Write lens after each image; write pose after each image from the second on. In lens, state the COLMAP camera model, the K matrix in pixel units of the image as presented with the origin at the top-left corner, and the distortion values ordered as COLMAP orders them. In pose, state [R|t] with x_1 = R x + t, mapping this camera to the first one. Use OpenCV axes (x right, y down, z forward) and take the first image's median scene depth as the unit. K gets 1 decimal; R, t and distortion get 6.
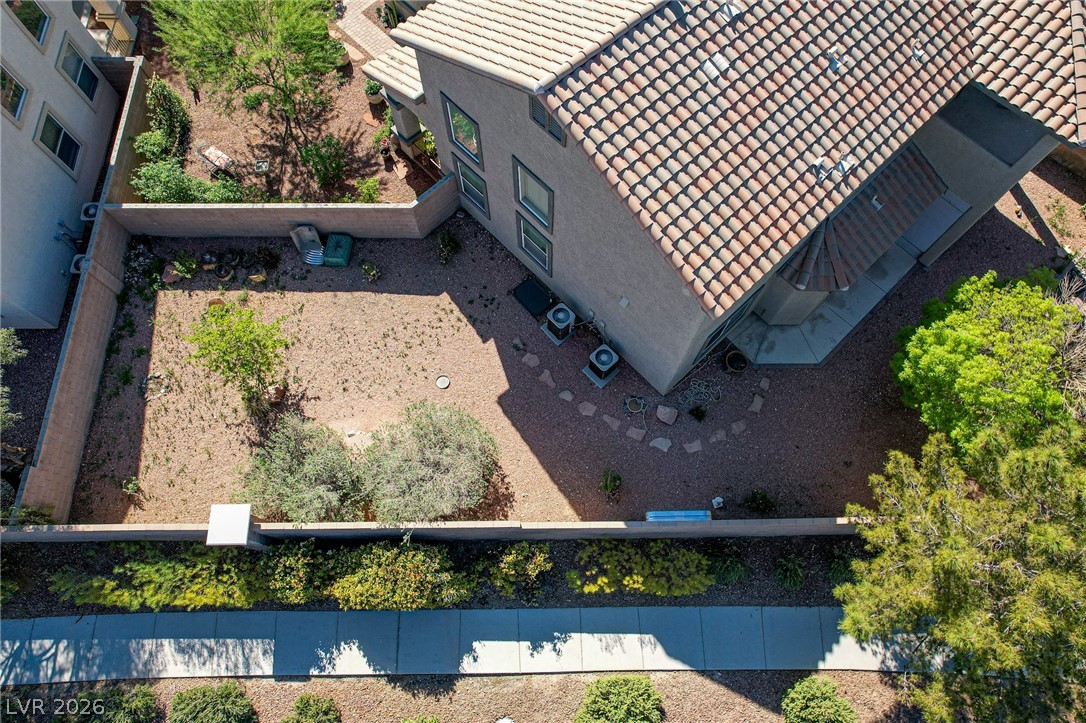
lens RADIAL K [[696.4, 0, 561.3], [0, 696.4, 352.4], [0, 0, 1]] dist [-0.022558, 0.009334]
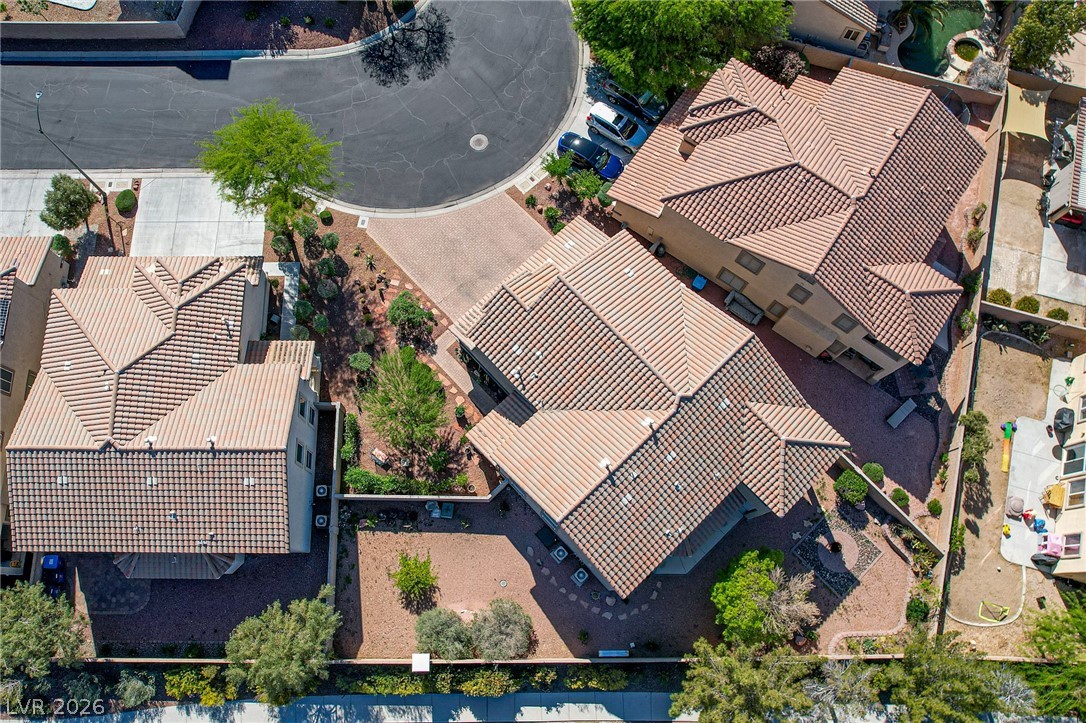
lens RADIAL K [[831.7, 0, 540.0], [0, 831.7, 362.0], [0, 0, 1]] dist [0.007579, -0.003581]
pose [[0.999944, 0.009017, 0.005562, -0.091728], [-0.009529, 0.994931, 0.100103, -0.973125], [-0.004631, -0.100150, 0.994962, -1.582369]]
